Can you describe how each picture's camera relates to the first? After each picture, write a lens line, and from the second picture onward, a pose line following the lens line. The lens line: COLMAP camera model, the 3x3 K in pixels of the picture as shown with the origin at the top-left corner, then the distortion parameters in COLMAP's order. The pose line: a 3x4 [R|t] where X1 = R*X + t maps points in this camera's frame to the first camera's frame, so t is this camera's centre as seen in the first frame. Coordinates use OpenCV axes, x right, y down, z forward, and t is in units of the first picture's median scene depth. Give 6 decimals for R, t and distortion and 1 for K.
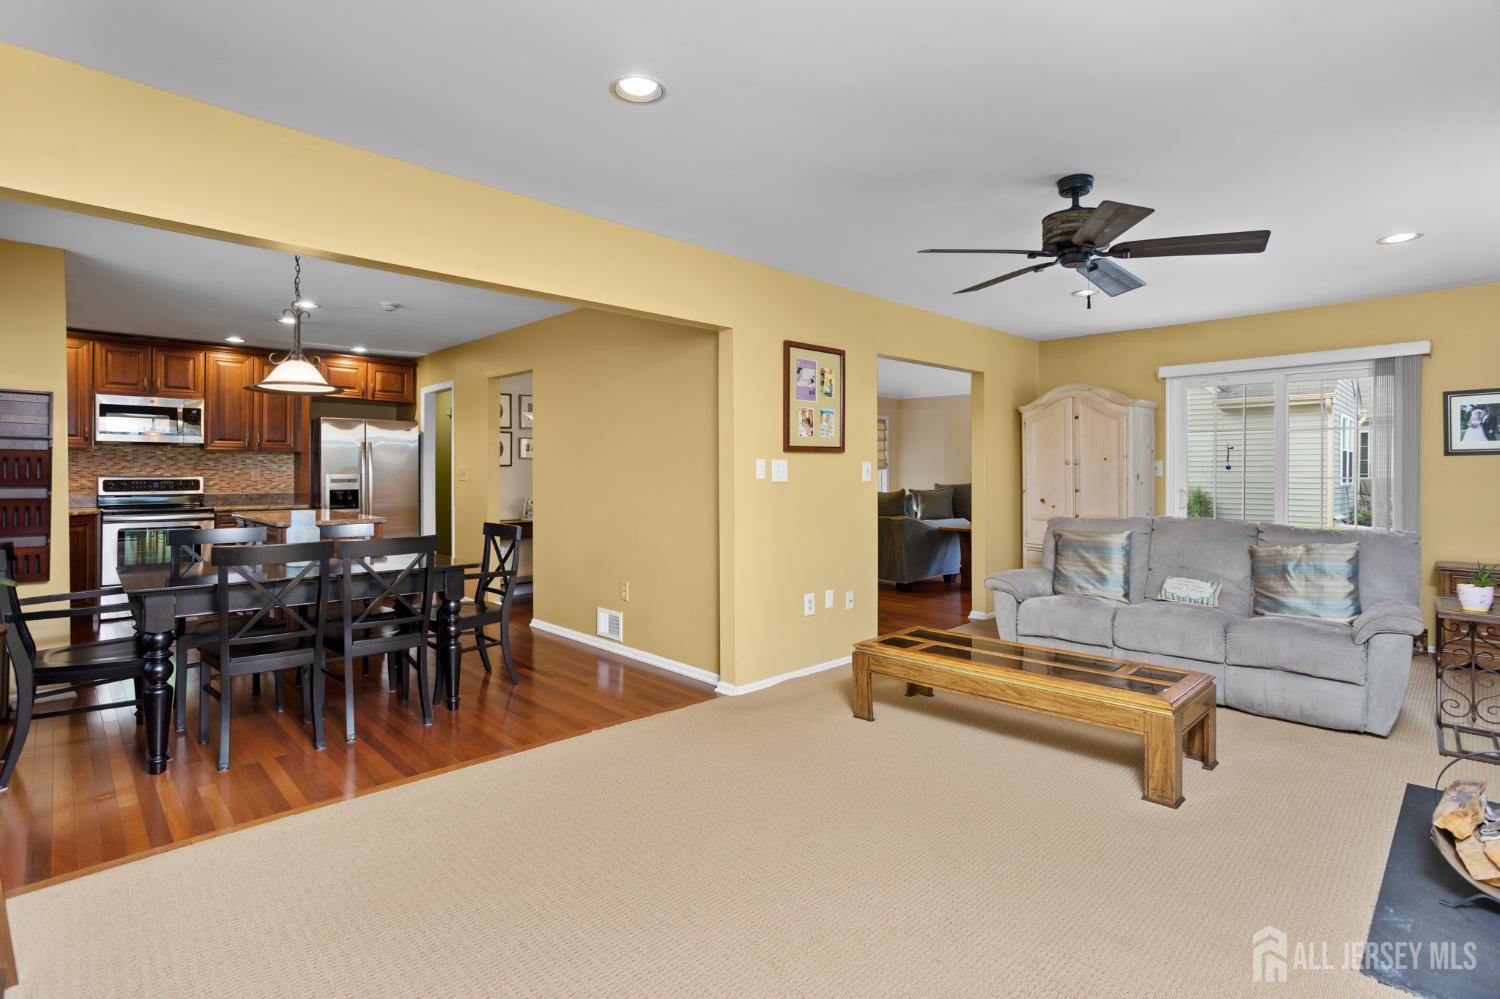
lens RADIAL K [[736.4, 0, 754.2], [0, 736.4, 464.8], [0, 0, 1]] dist [-0.072153, 0.050076]
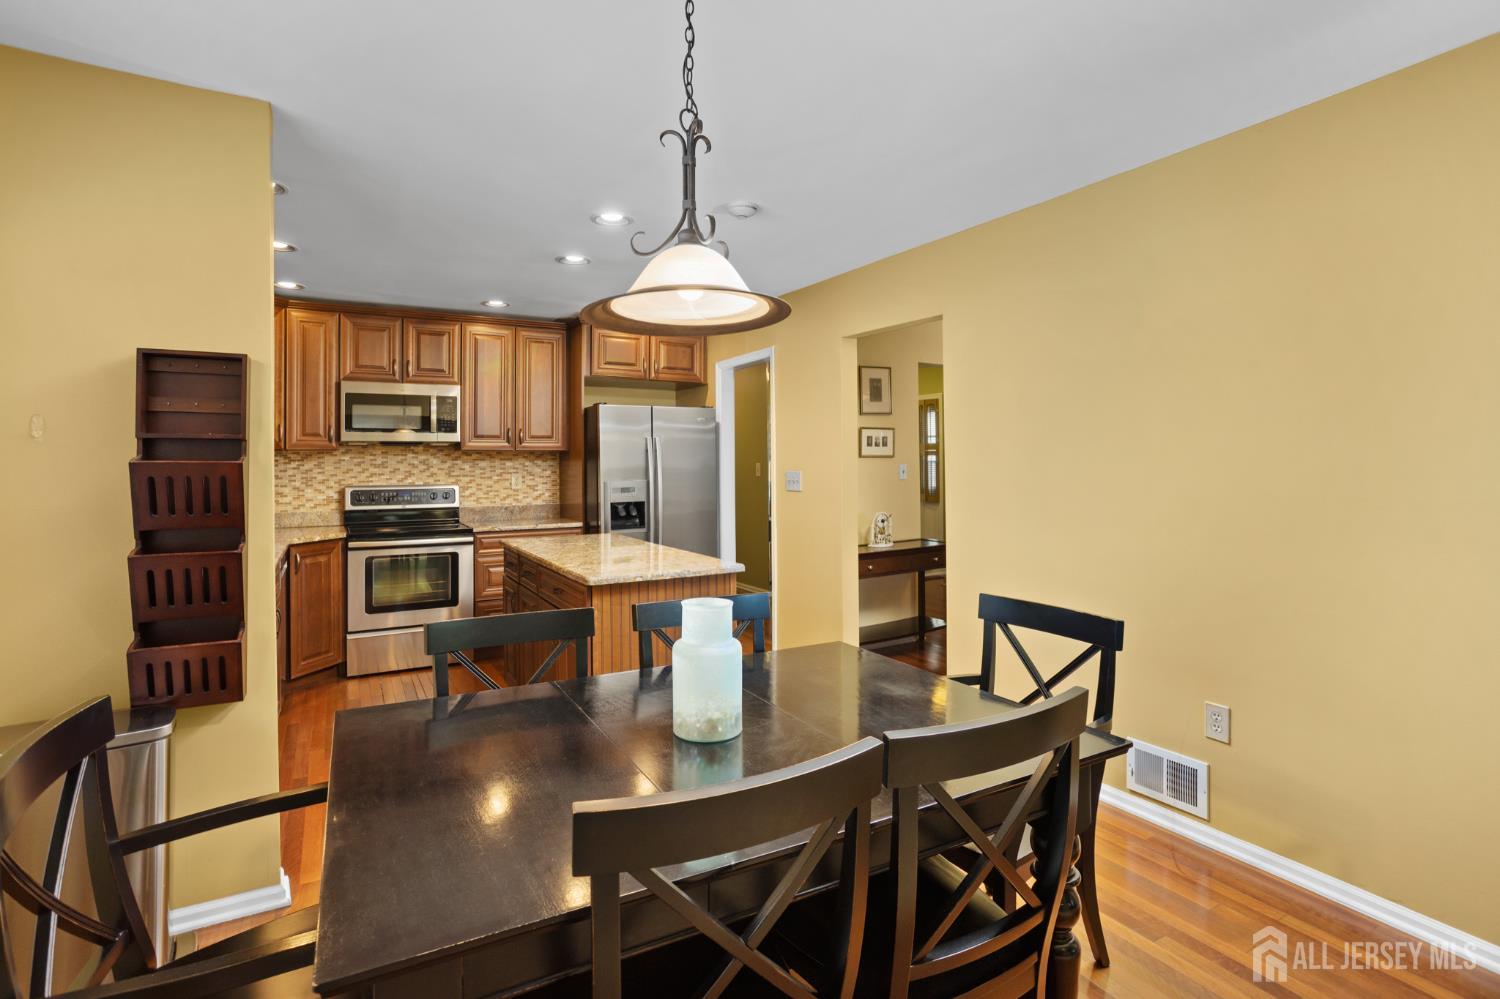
lens RADIAL K [[735.1, 0, 751.6], [0, 735.1, 433.9], [0, 0, 1]] dist [-0.021241, 0.000087]
pose [[0.967215, -0.018970, -0.253251, -0.265506], [0.012302, 0.999535, -0.027887, -0.012947], [0.253662, 0.023857, 0.966999, 0.320524]]
